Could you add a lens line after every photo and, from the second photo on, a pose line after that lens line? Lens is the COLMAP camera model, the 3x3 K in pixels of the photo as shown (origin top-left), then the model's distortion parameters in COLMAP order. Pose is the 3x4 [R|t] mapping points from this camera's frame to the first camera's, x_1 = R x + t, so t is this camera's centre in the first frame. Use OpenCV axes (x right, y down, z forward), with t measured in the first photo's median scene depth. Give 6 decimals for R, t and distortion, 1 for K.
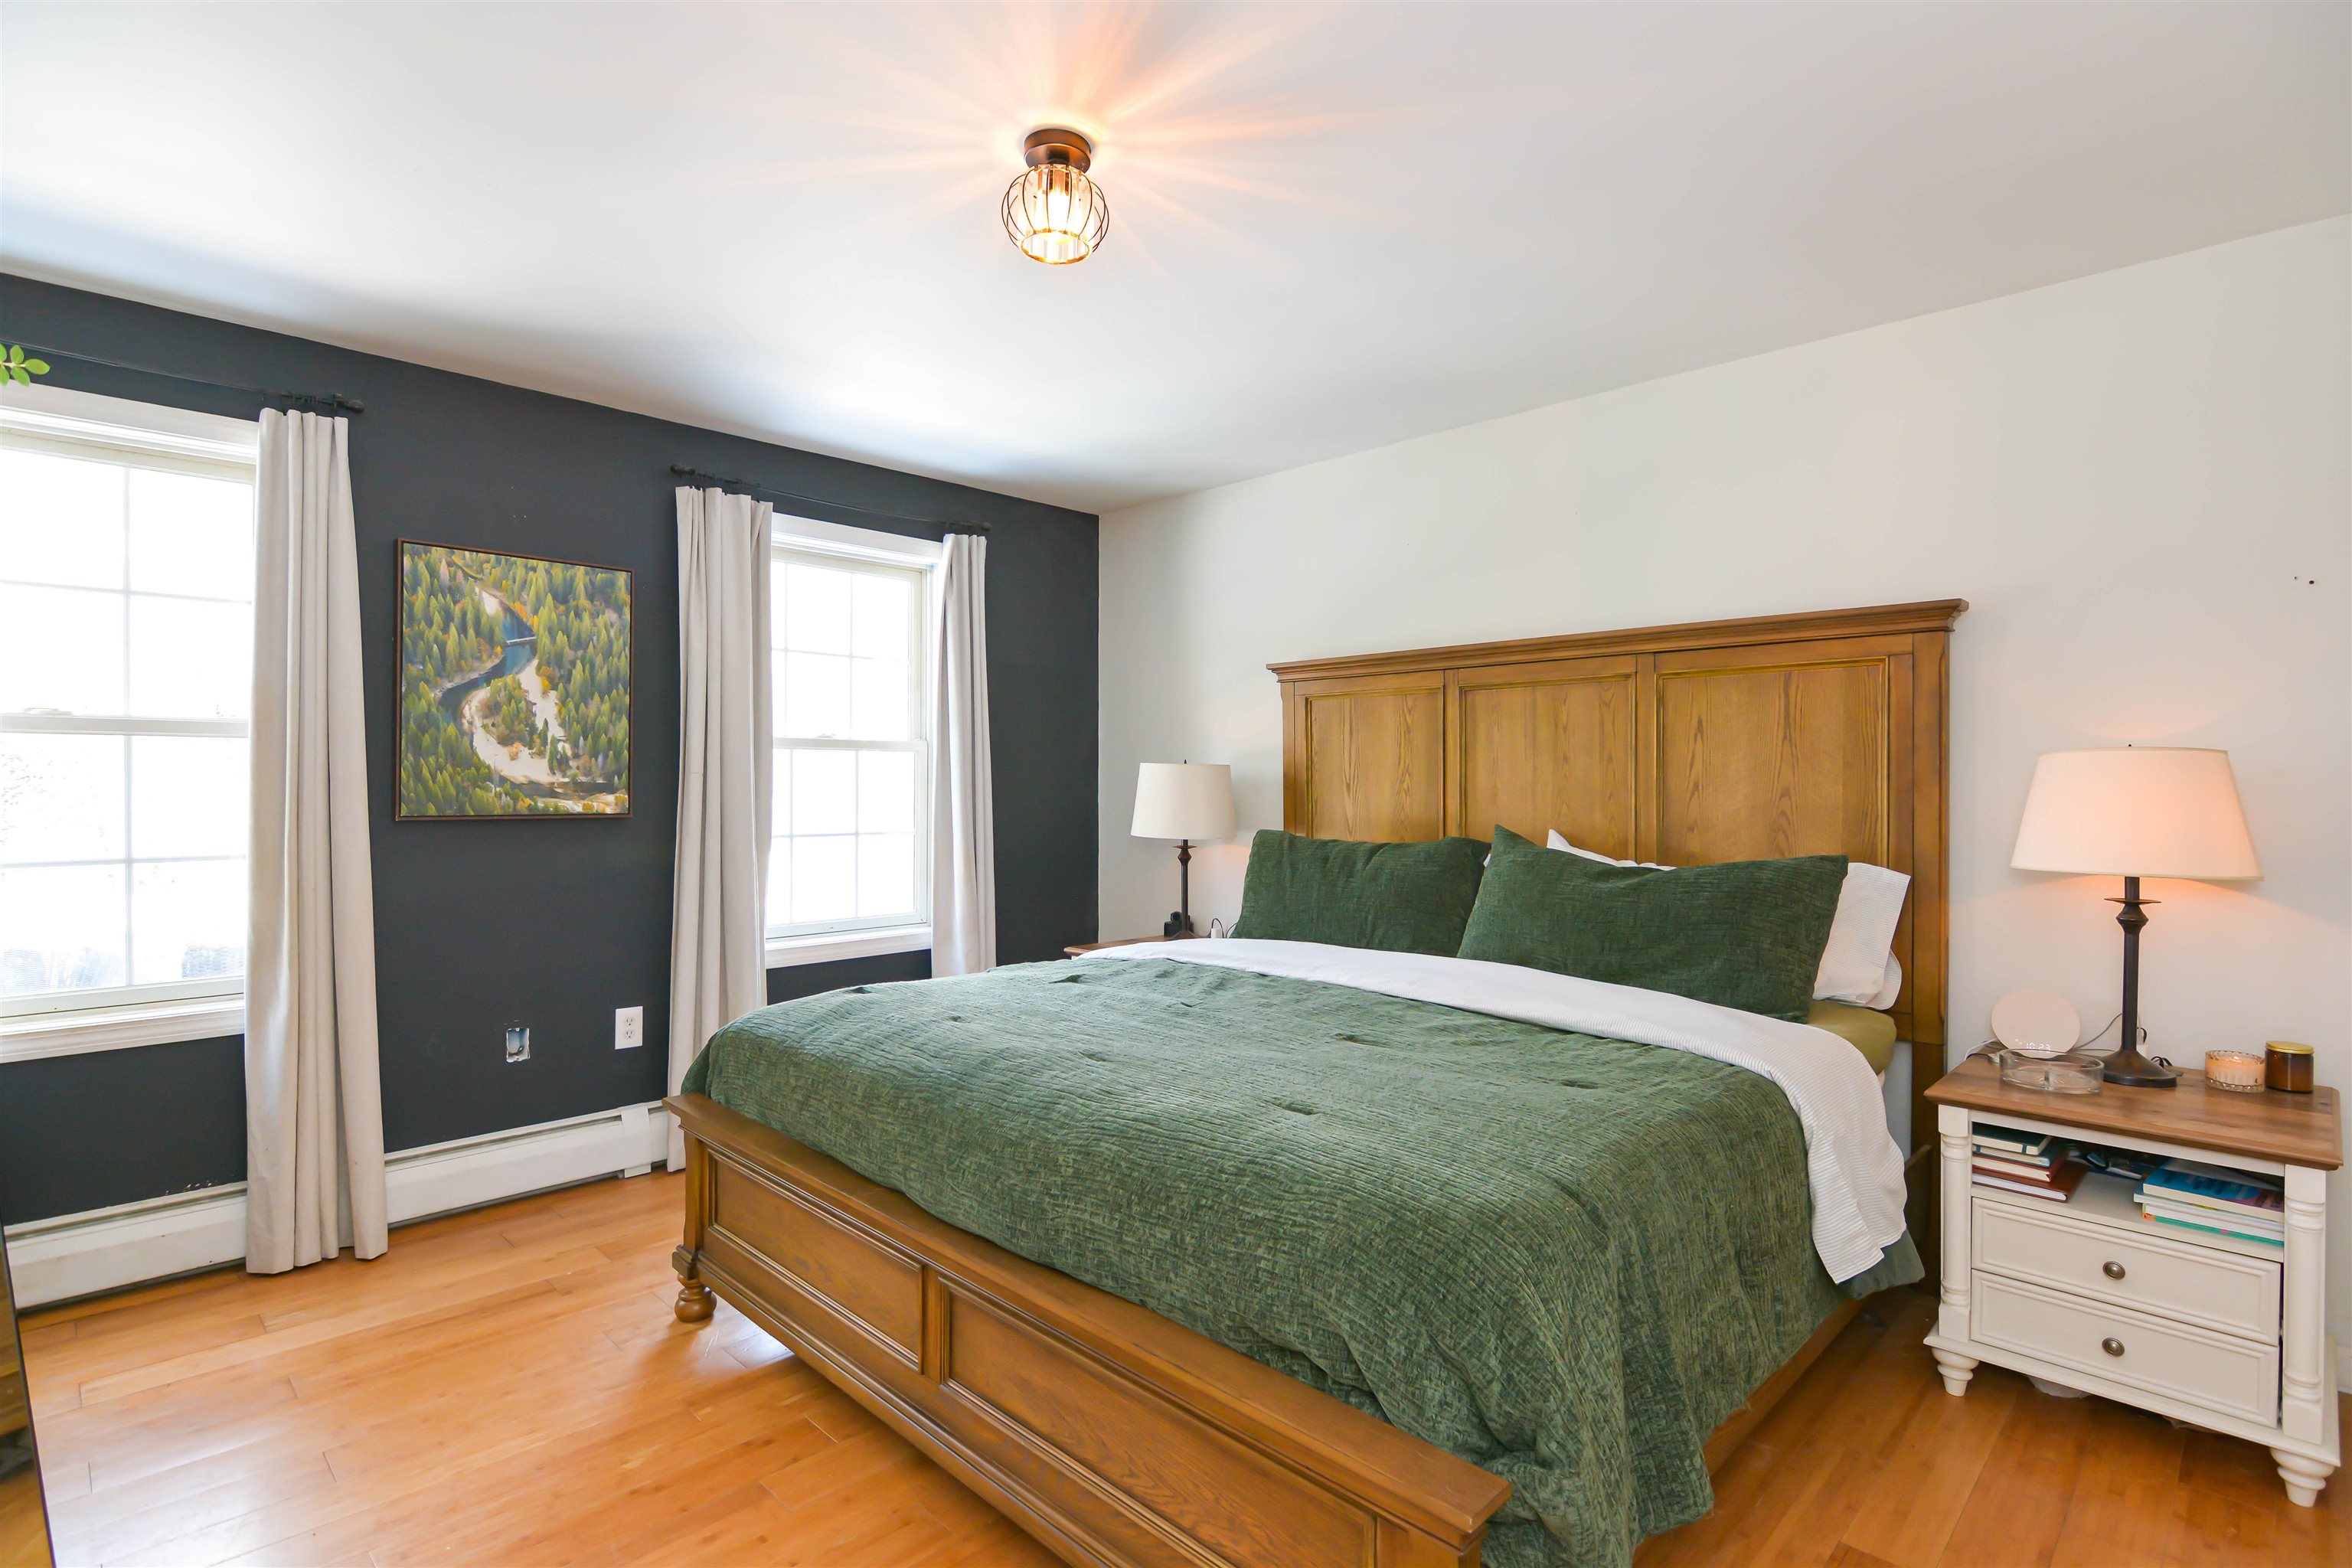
lens RADIAL K [[1122.8, 0, 1189.3], [0, 1122.8, 785.7], [0, 0, 1]] dist [-0.004575, -0.002187]
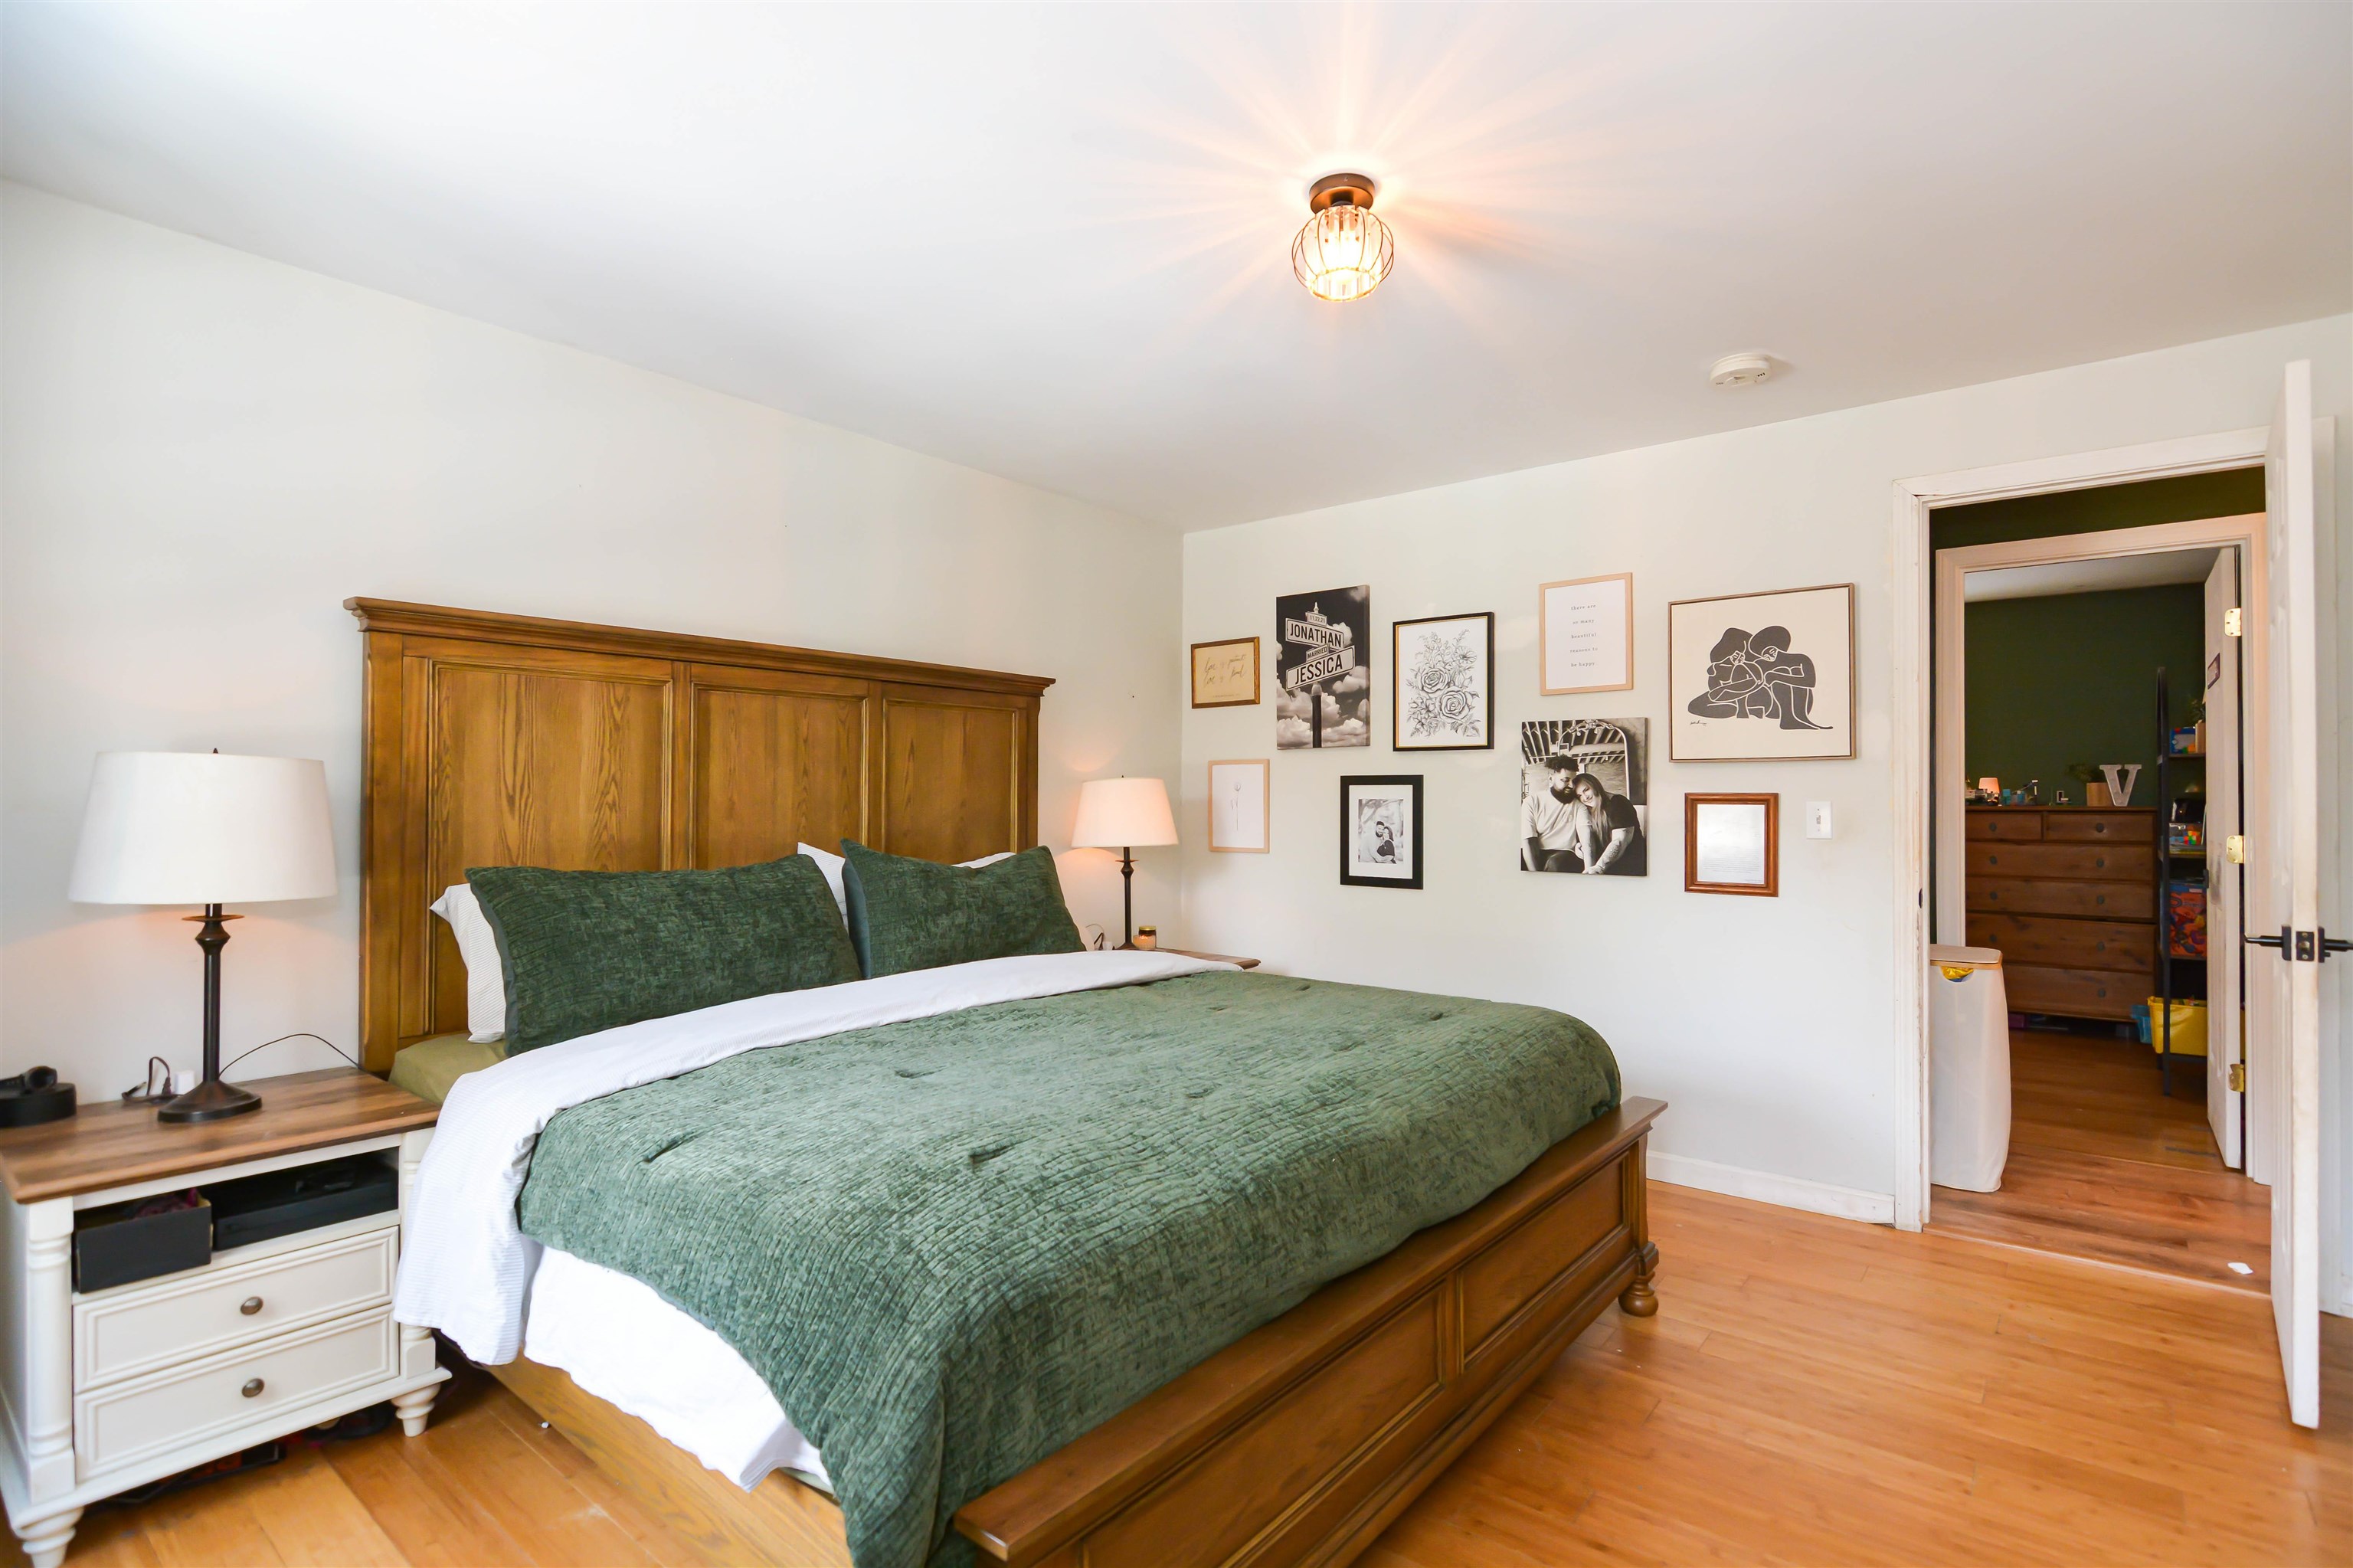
lens RADIAL K [[1123.4, 0, 1178.5], [0, 1123.4, 788.5], [0, 0, 1]] dist [-0.004575, -0.002187]
pose [[-0.079976, 0.010235, 0.996744, -0.415951], [0.004146, 0.999942, -0.009936, 0.001667], [-0.996788, 0.003338, -0.080014, 0.447179]]
